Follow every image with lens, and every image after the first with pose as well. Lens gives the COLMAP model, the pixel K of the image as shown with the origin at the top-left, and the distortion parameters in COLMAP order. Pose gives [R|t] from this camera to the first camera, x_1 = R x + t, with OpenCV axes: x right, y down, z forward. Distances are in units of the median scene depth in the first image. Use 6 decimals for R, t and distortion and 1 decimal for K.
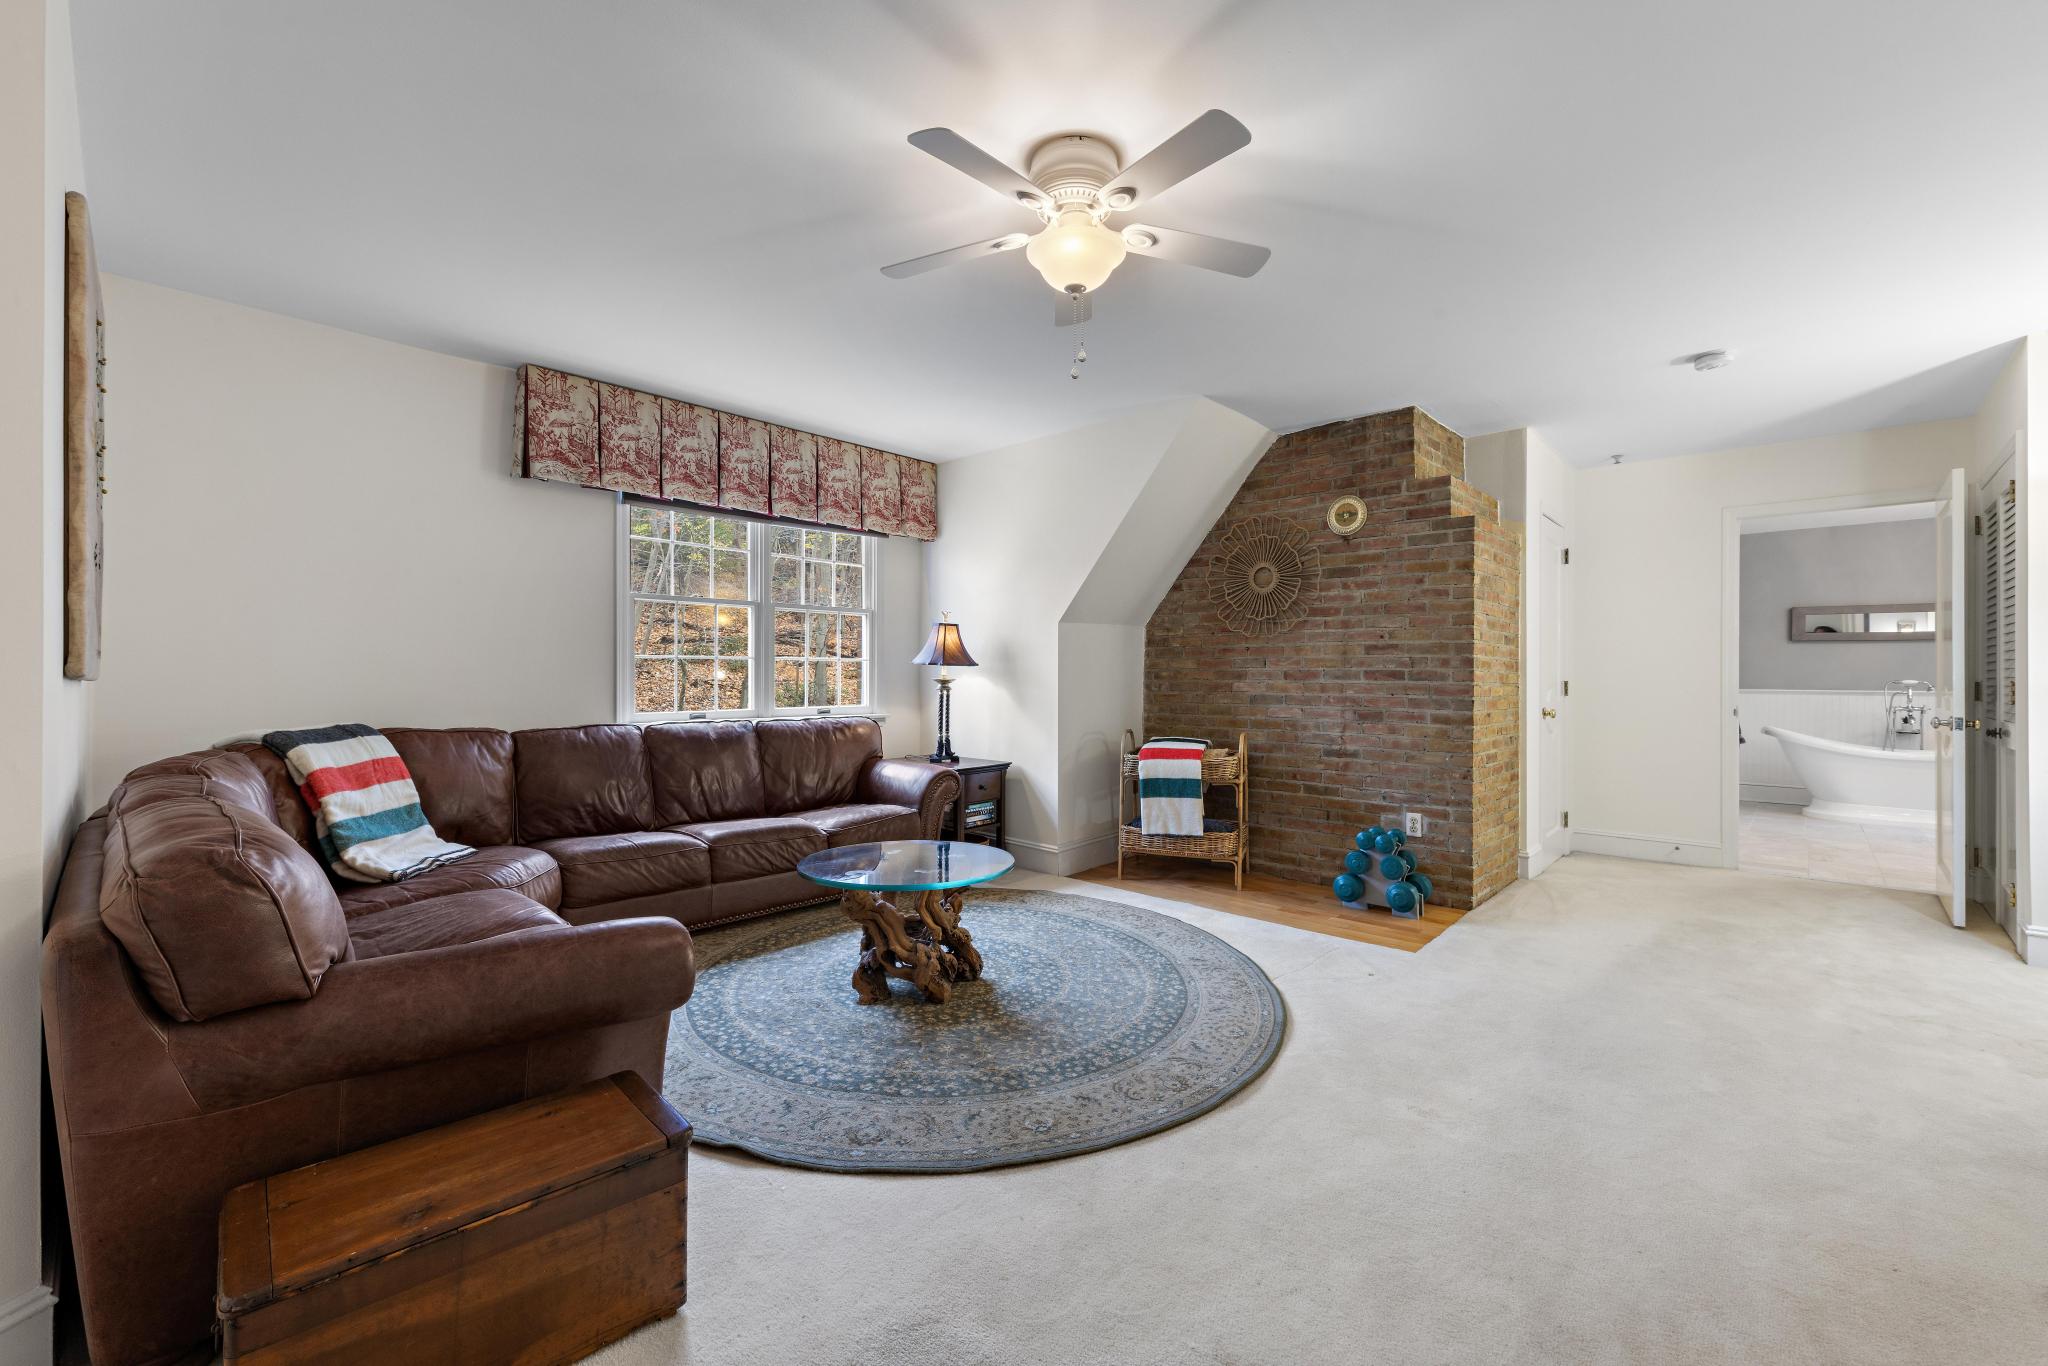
lens RADIAL K [[876.9, 0, 1028.0], [0, 876.9, 682.3], [0, 0, 1]] dist [0.000046, 0.000194]
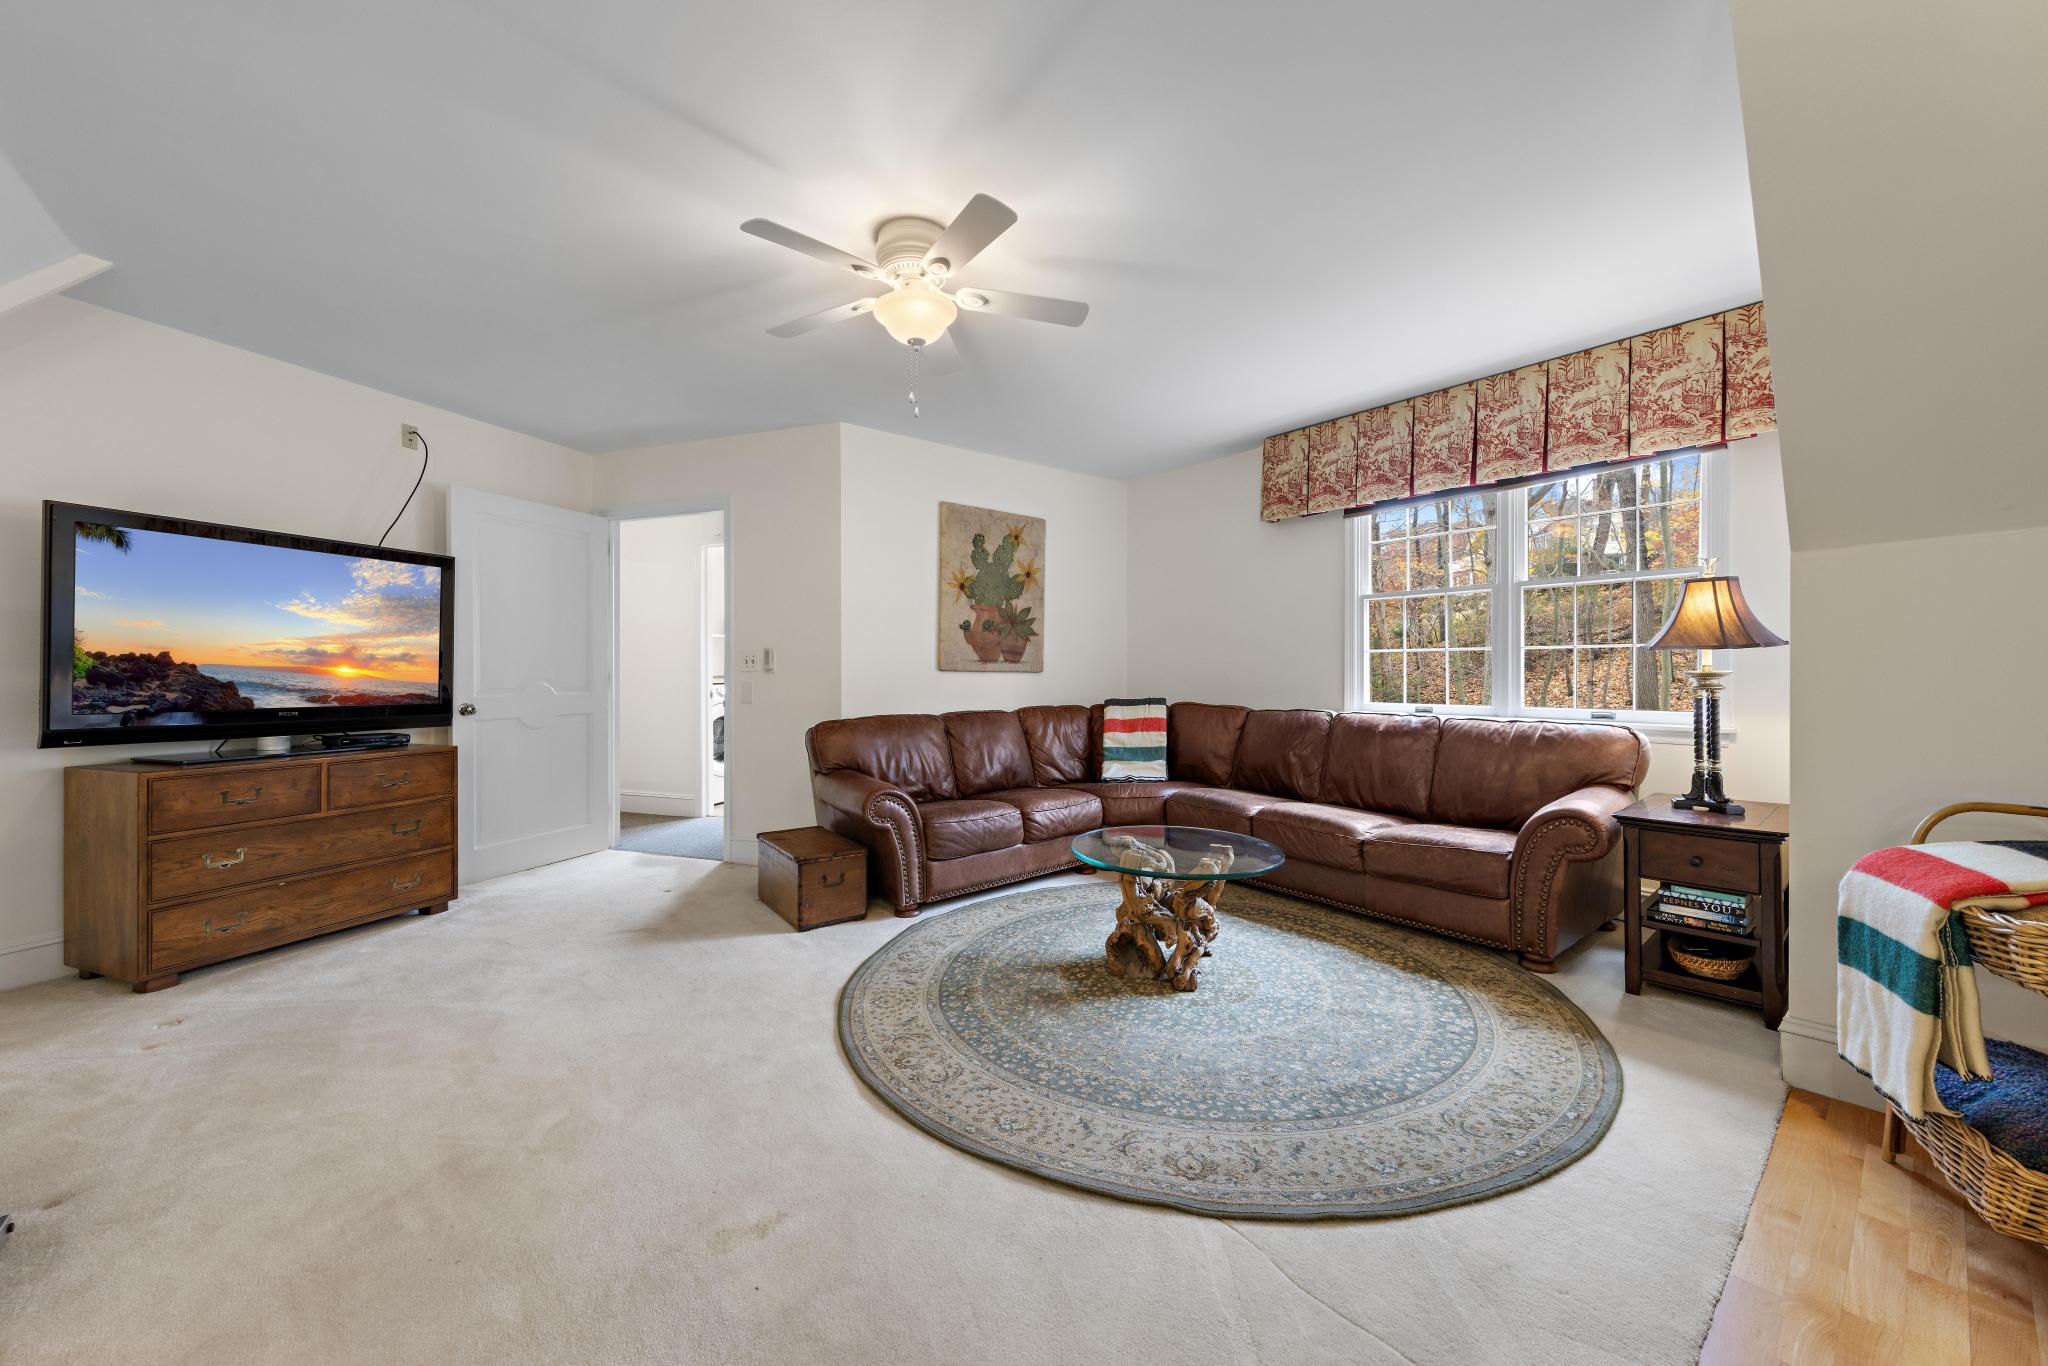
lens RADIAL K [[776.8, 0, 999.5], [0, 776.8, 671.6], [0, 0, 1]] dist [0.015034, -0.000122]
pose [[-0.197086, 0.006648, -0.980364, 0.648531], [0.005702, 0.999968, 0.005635, -0.012128], [0.980370, -0.004479, -0.197117, 0.781408]]
